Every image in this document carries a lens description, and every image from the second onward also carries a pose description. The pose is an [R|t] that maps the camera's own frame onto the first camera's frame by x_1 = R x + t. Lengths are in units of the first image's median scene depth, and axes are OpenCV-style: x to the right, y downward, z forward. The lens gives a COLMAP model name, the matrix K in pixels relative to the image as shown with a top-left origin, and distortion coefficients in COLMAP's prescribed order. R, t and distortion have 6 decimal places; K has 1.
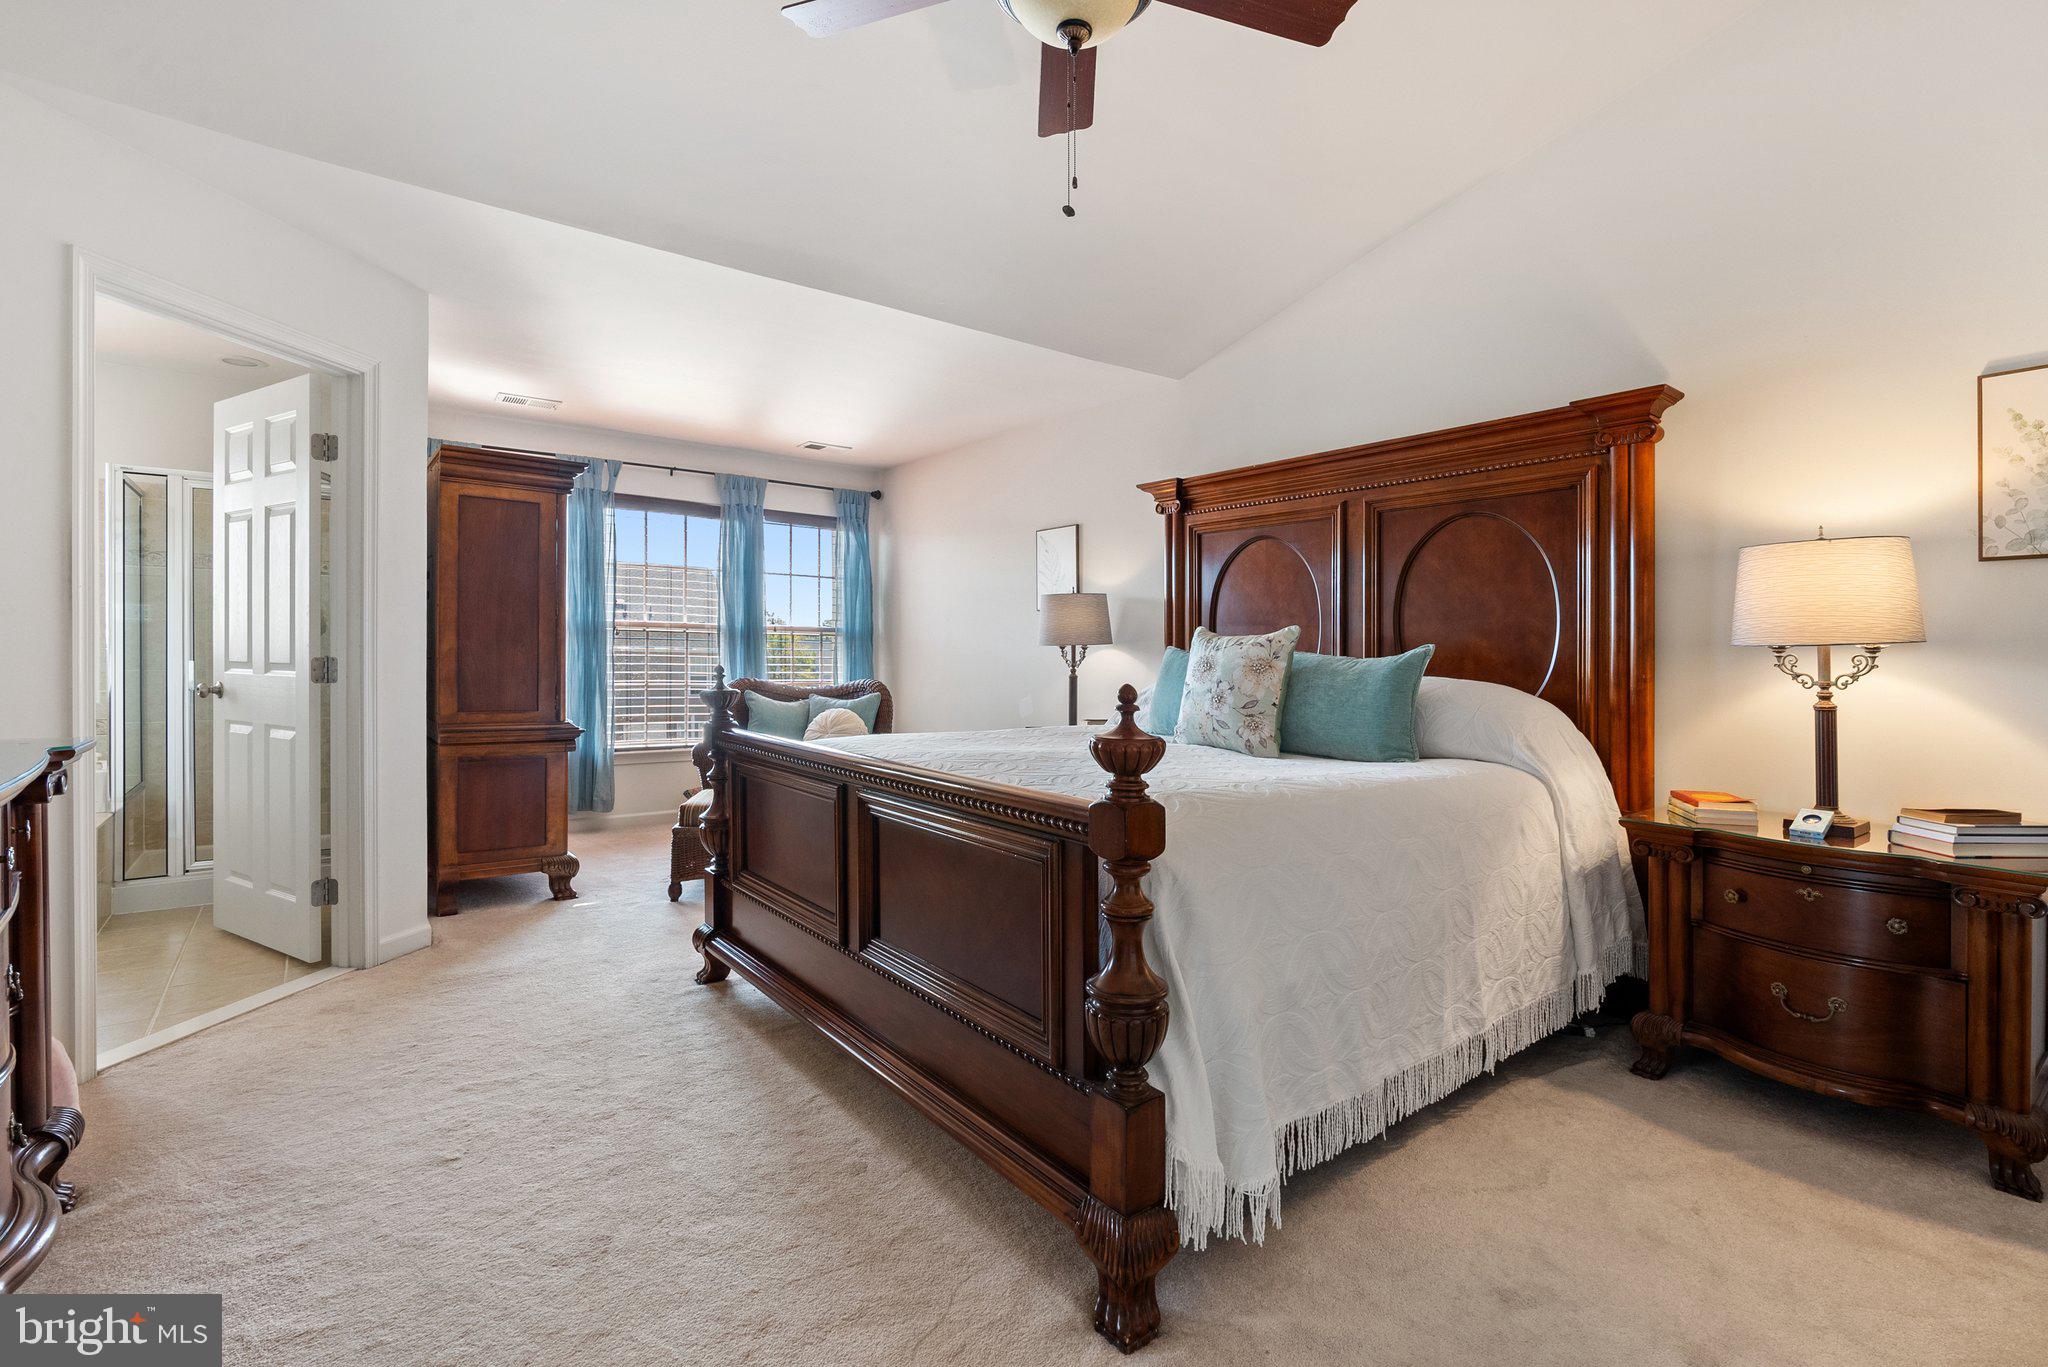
lens RADIAL K [[940.0, 0, 1021.9], [0, 940.0, 650.4], [0, 0, 1]] dist [-0.000128, 0.000092]
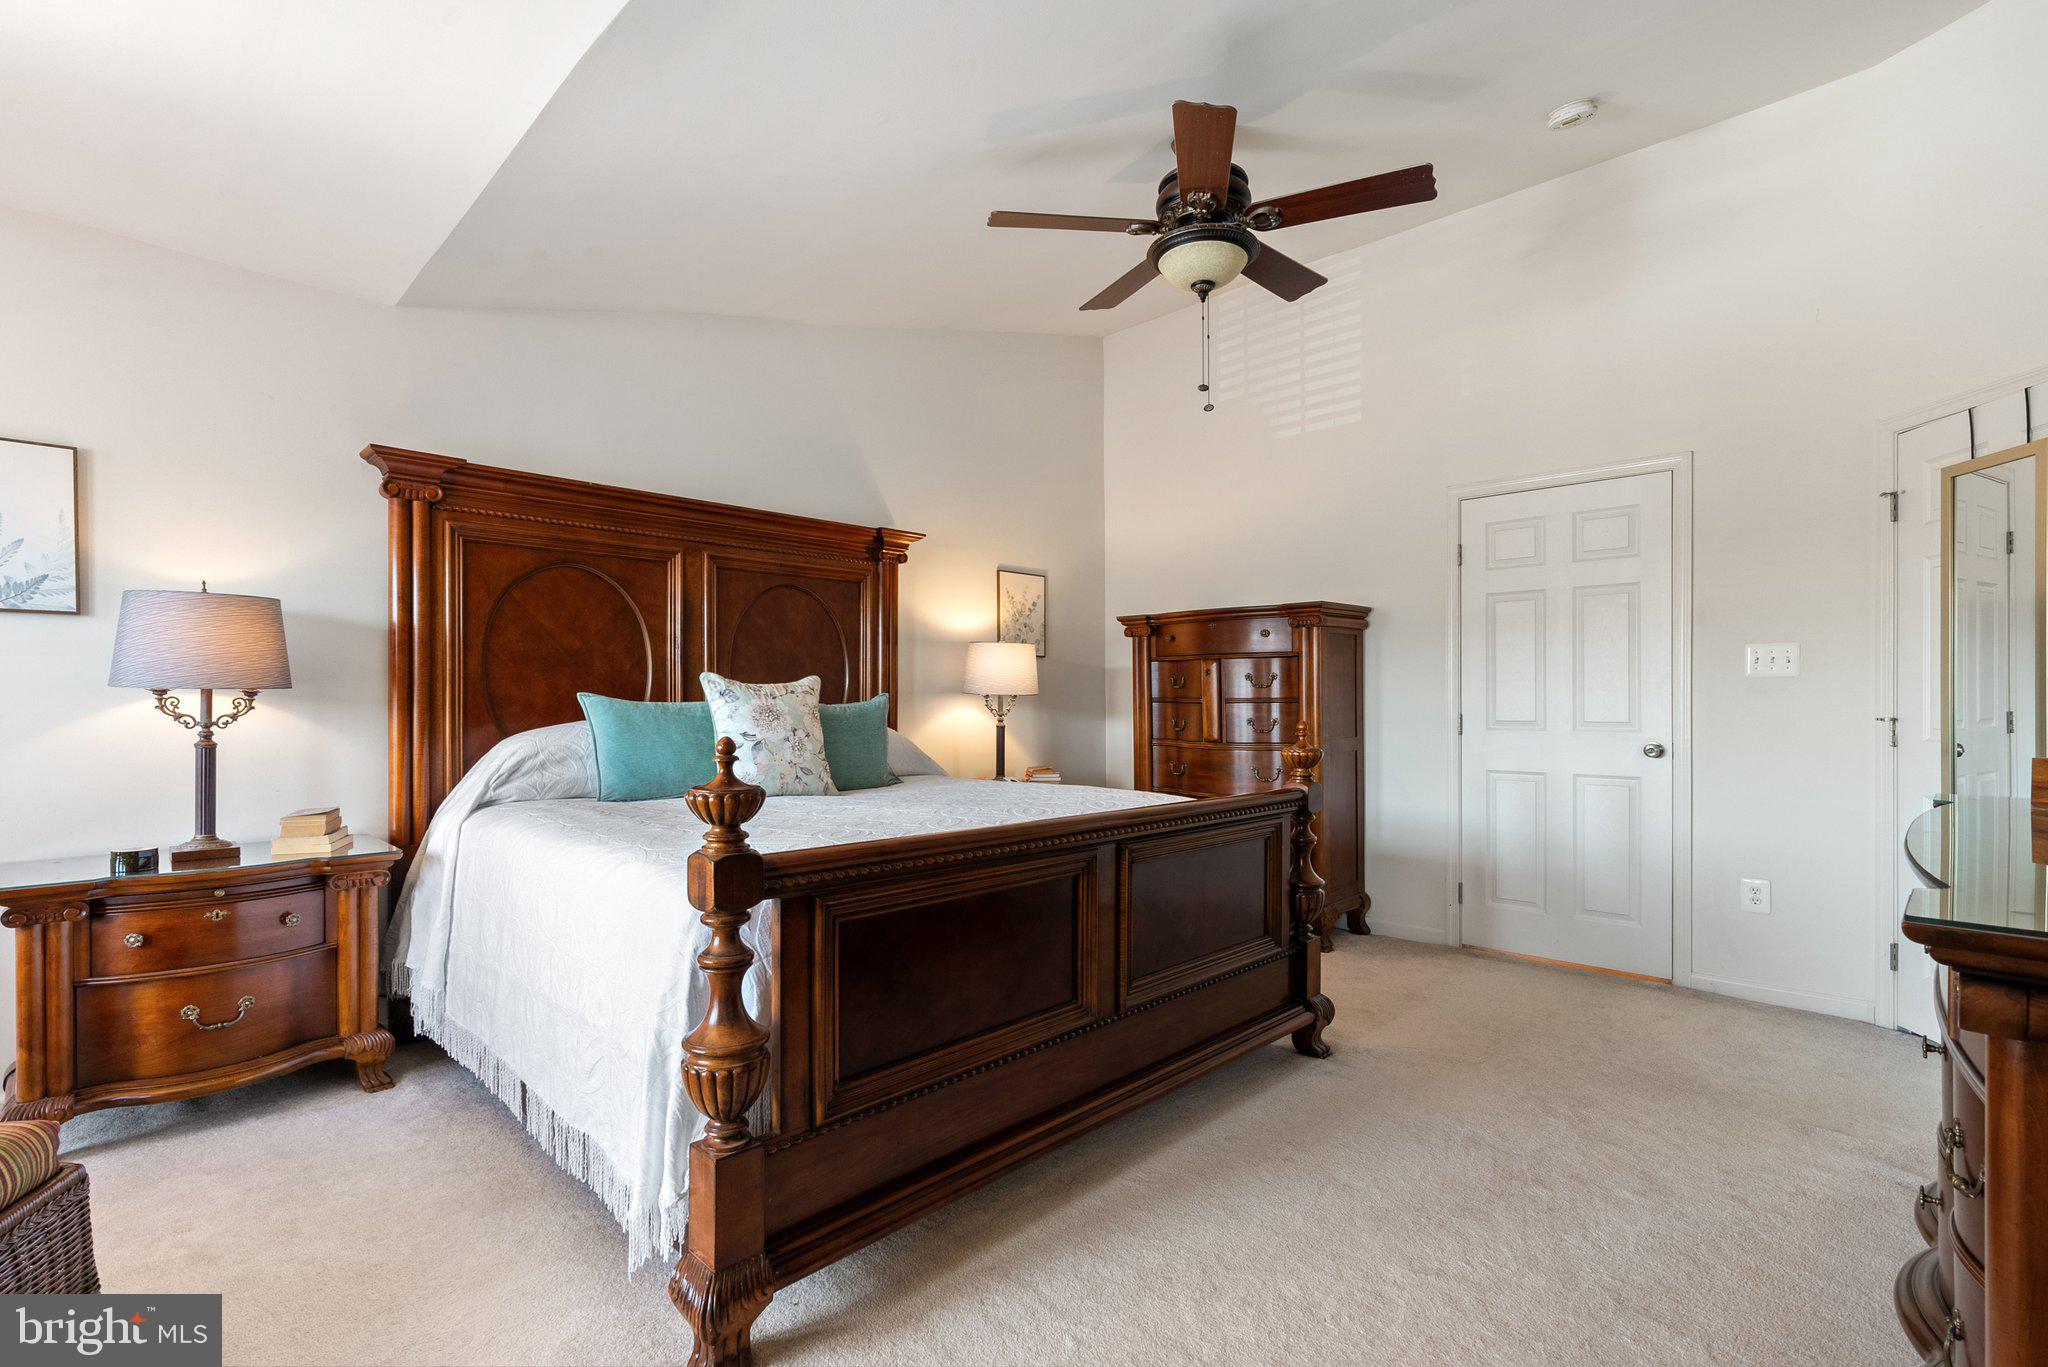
lens RADIAL K [[922.6, 0, 1022.0], [0, 922.6, 690.4], [0, 0, 1]] dist [-0.151854, -0.000062]
pose [[-0.157056, 0.005225, 0.987576, -0.504623], [-0.002635, 0.999980, -0.005710, -0.001633], [-0.987586, -0.003499, -0.157039, 0.598291]]
